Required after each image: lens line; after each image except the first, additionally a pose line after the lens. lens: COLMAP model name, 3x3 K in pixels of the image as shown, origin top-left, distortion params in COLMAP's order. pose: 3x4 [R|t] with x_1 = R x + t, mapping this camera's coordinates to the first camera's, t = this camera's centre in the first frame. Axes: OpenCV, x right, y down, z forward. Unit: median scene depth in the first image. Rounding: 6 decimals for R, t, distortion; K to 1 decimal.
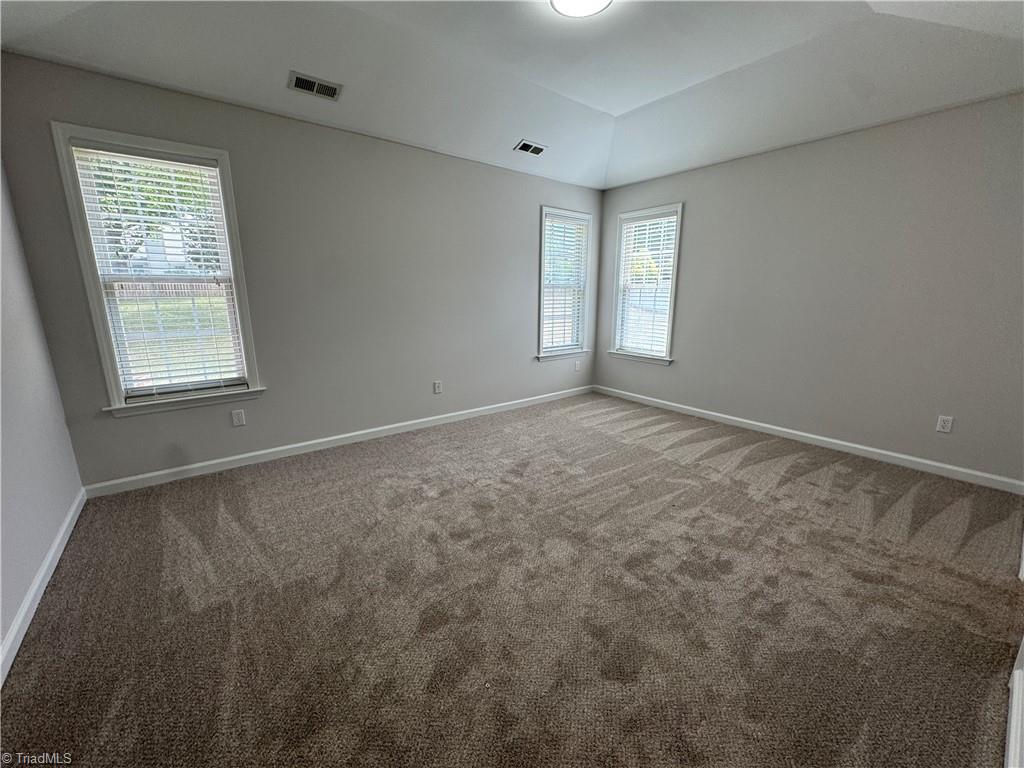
lens RADIAL K [[422.0, 0, 512.0], [0, 422.0, 384.0], [0, 0, 1]] dist [0.017238, -0.000049]
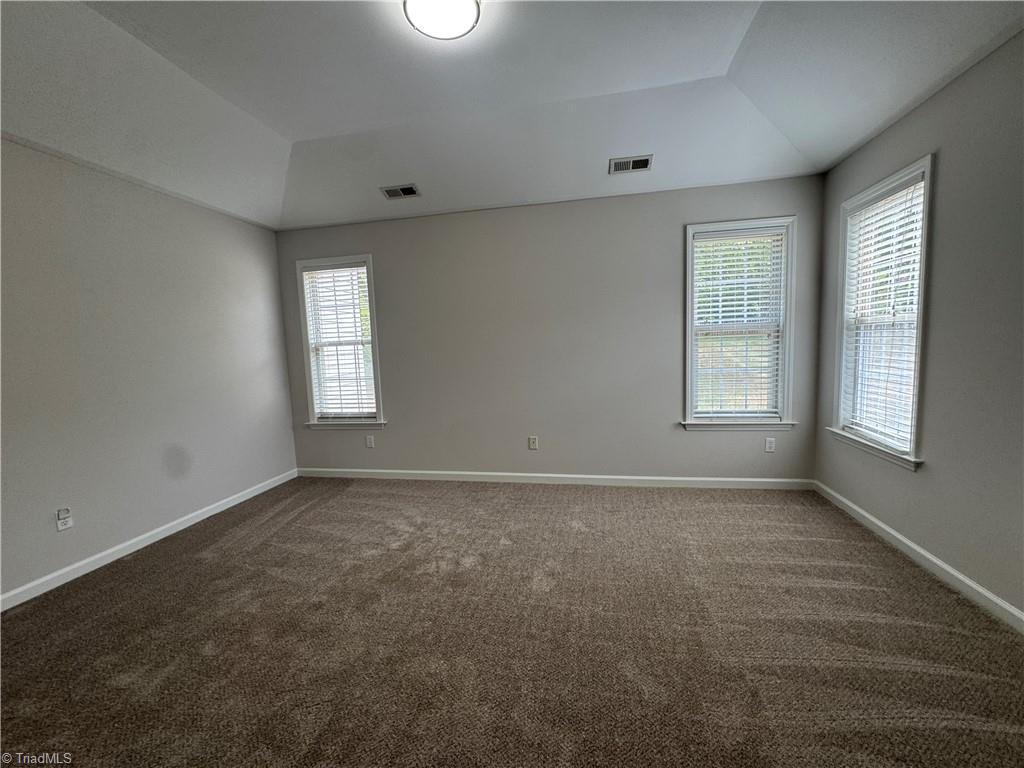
lens RADIAL K [[412.1, 0, 512.0], [0, 412.1, 384.0], [0, 0, 1]] dist [-0.002961, -0.000082]
pose [[0.645605, 0.042904, -0.762465, 0.510806], [-0.123474, 0.991148, -0.048778, -0.075044], [0.753623, 0.125636, 0.645188, 0.374799]]
